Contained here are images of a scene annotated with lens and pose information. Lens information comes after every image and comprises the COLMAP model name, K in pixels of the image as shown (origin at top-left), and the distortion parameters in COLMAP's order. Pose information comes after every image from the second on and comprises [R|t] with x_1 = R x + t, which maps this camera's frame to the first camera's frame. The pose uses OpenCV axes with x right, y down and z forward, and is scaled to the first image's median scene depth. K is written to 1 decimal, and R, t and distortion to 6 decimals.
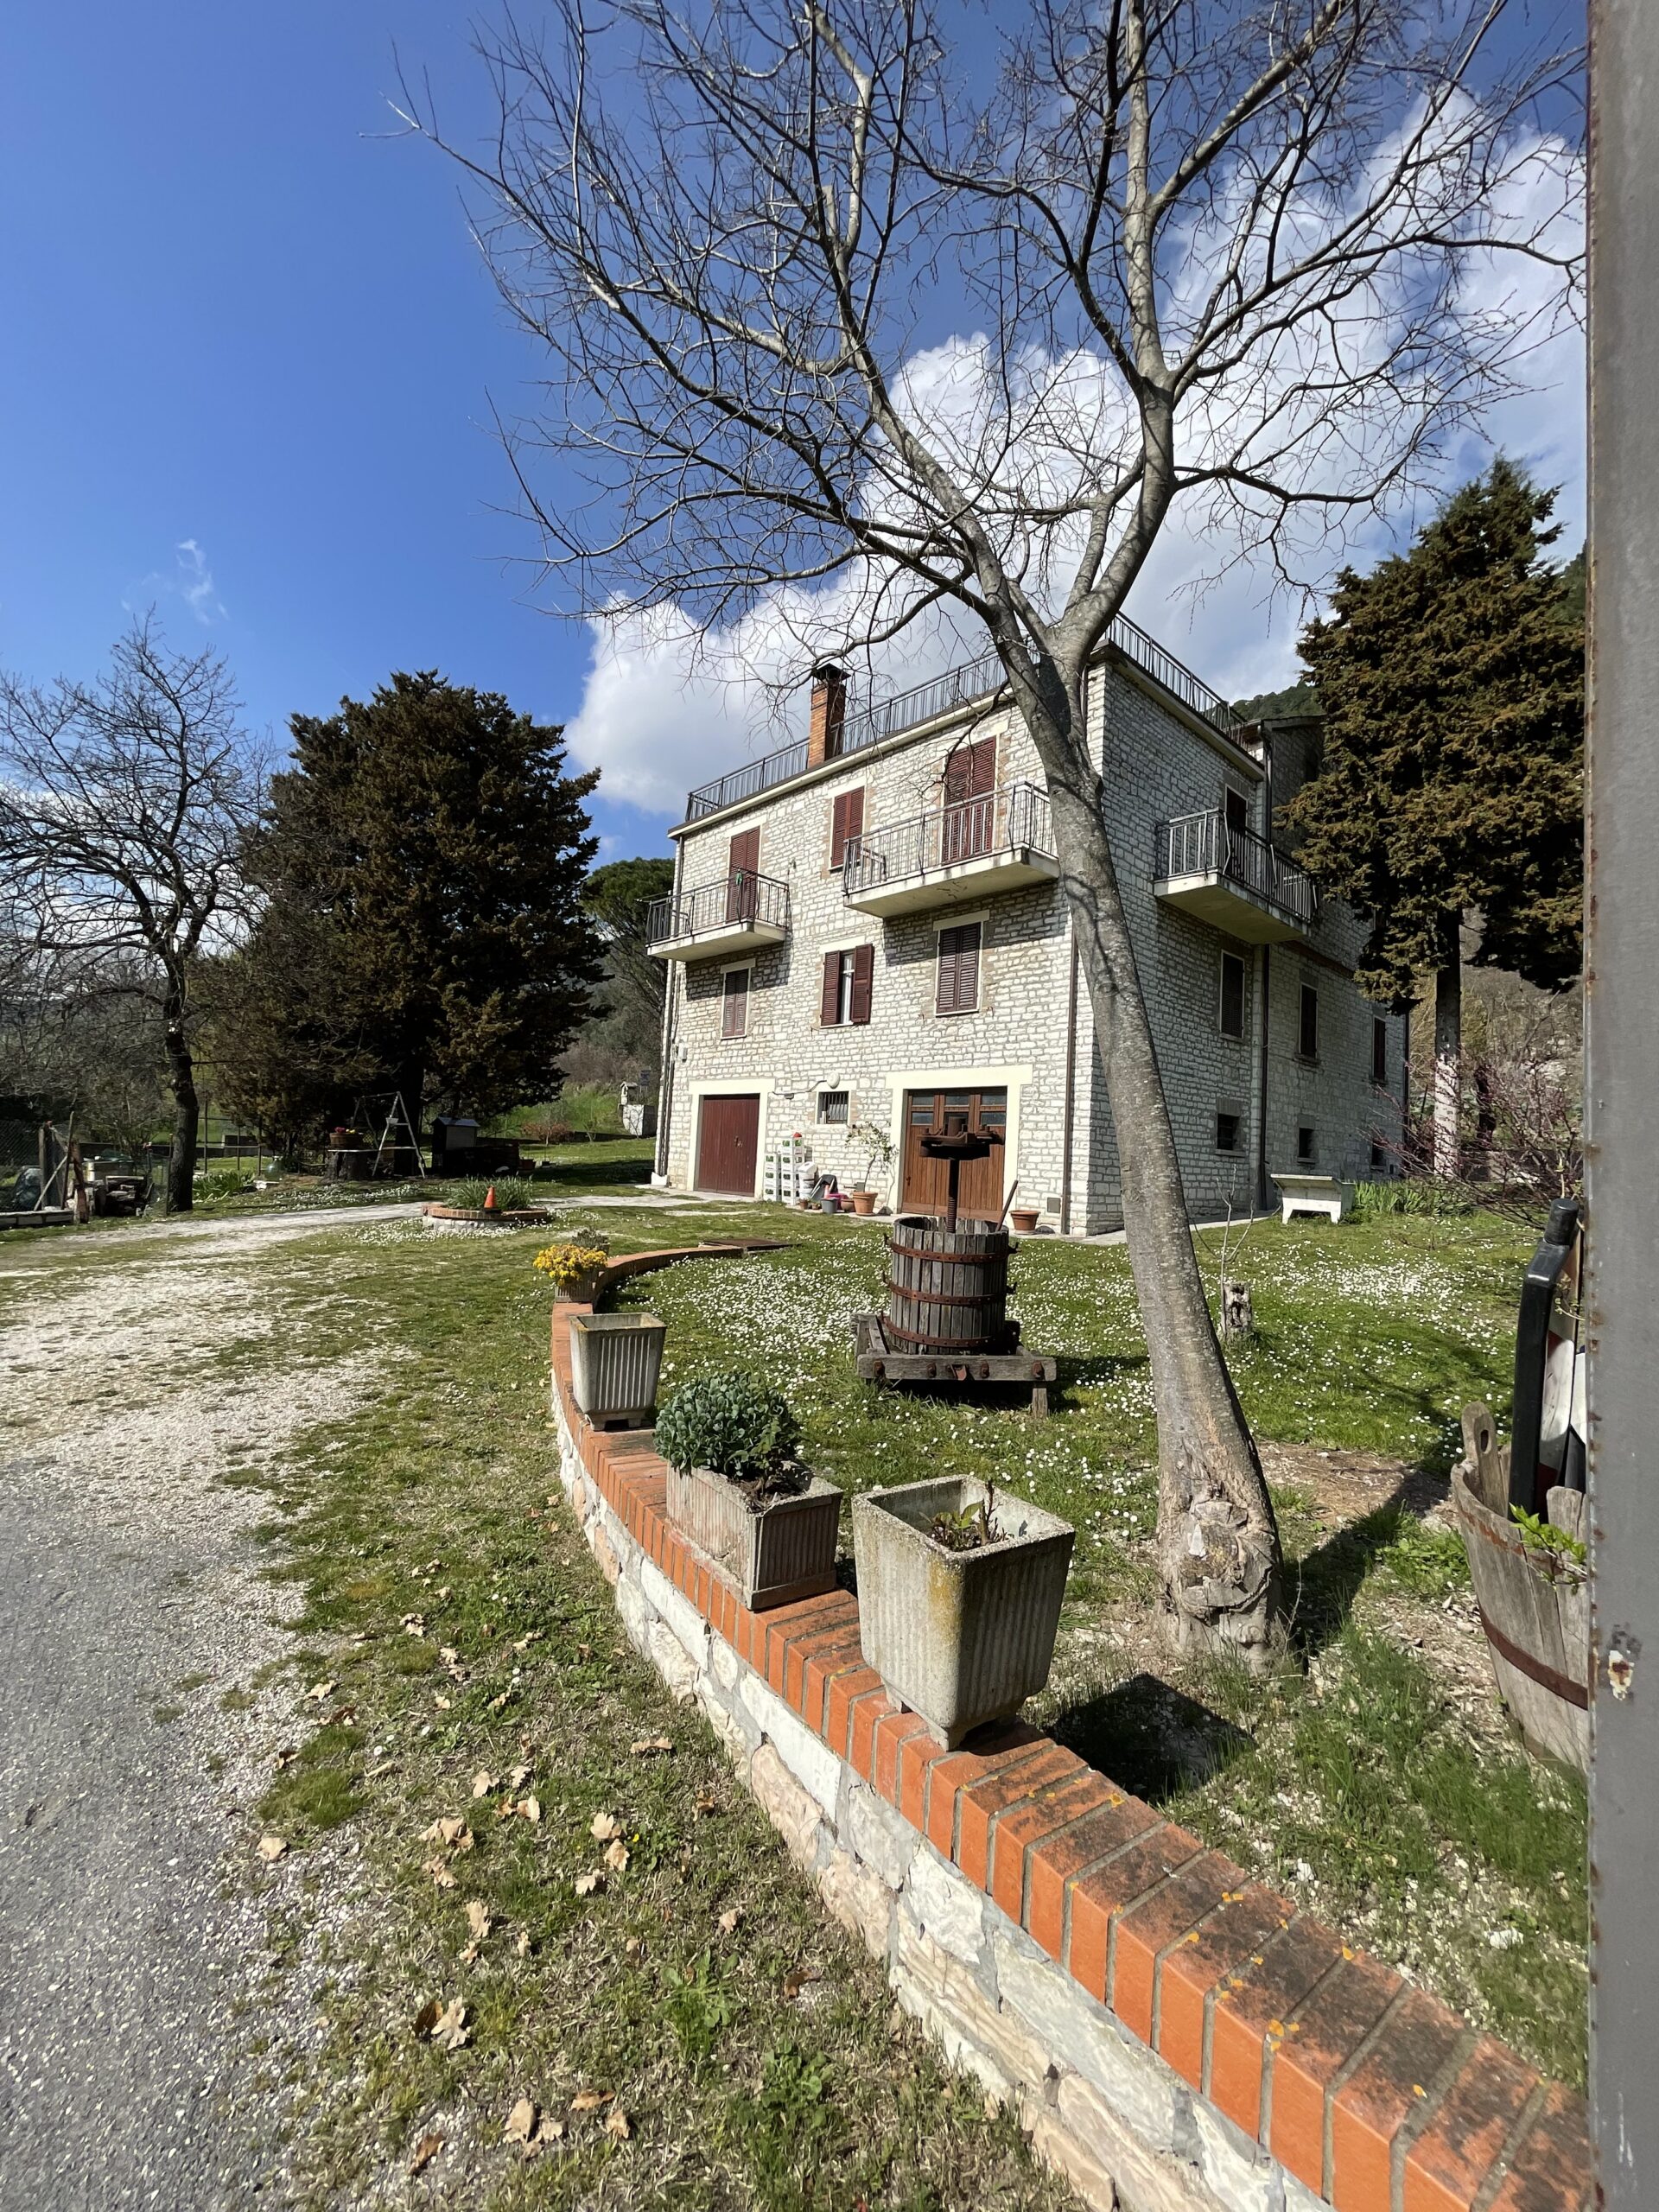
lens RADIAL K [[893.2, 0, 835.3], [0, 893.2, 1099.2], [0, 0, 1]] dist [-0.002155, -0.000882]
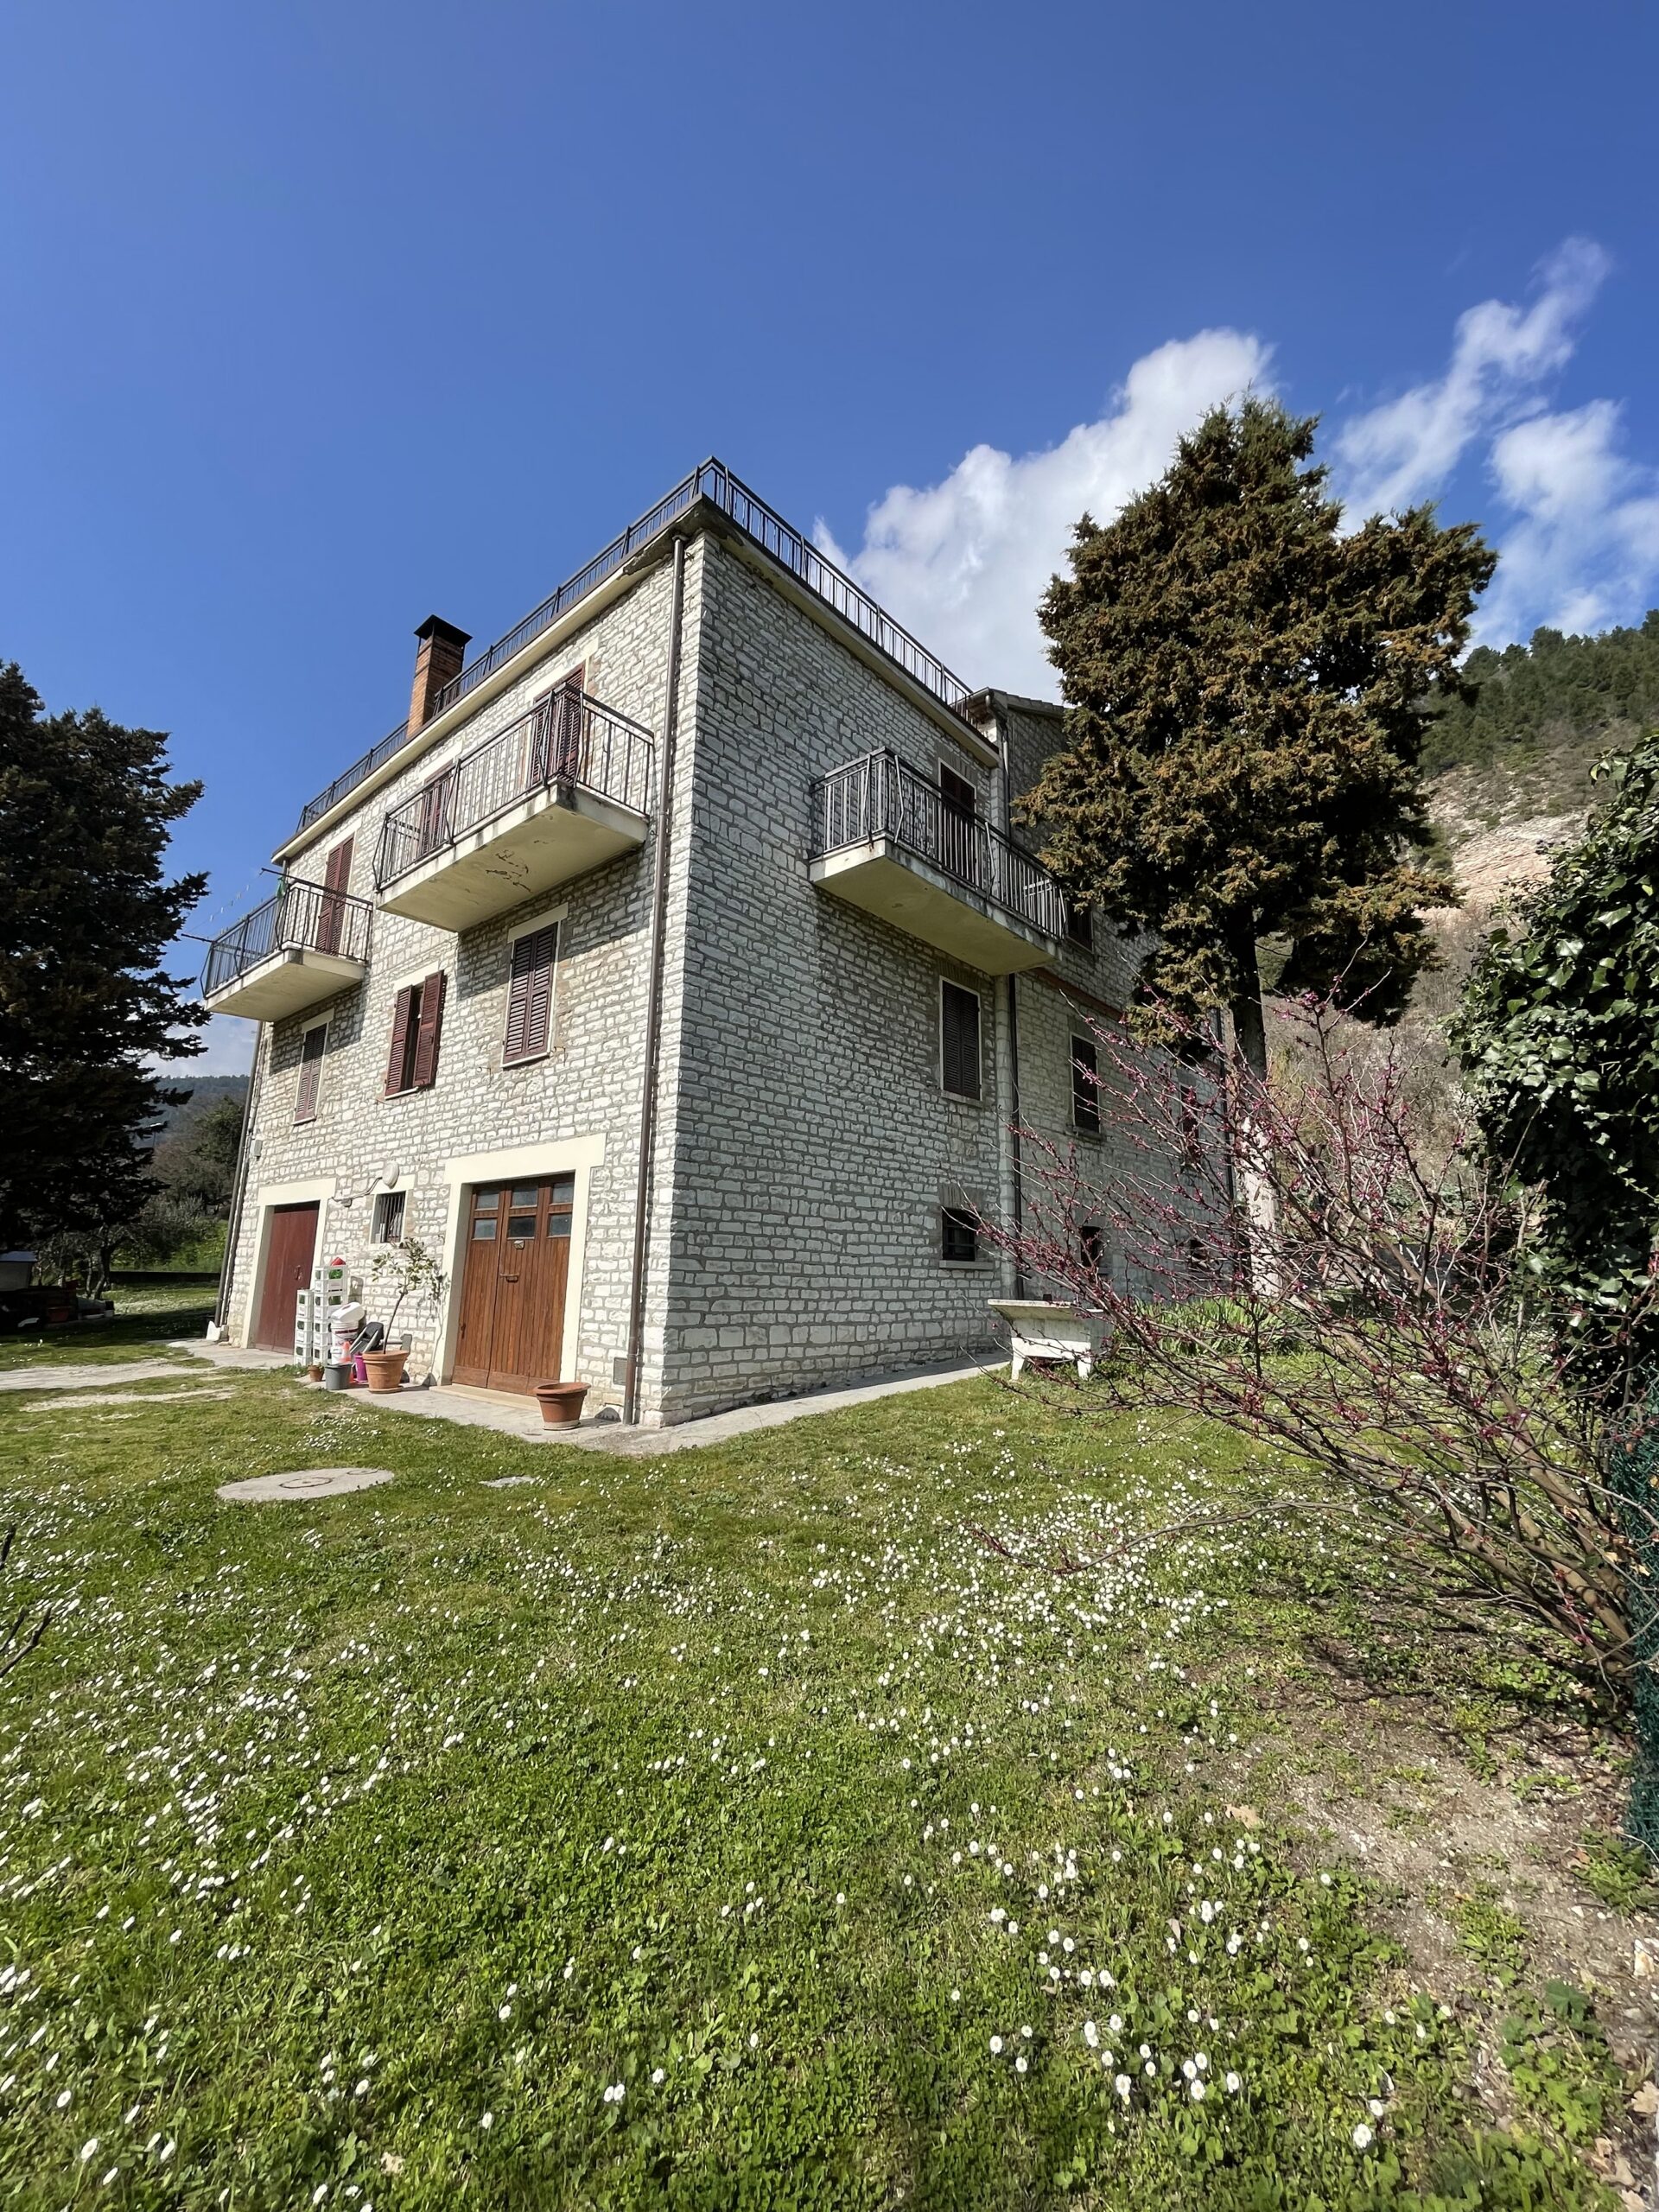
lens RADIAL K [[893.2, 0, 835.3], [0, 893.2, 1099.2], [0, 0, 1]] dist [-0.002155, -0.000882]
pose [[0.992800, -0.014290, 0.118927, 0.263820], [0.029541, 0.991400, -0.127485, 0.018061], [-0.116082, 0.130080, 0.984685, 0.323968]]
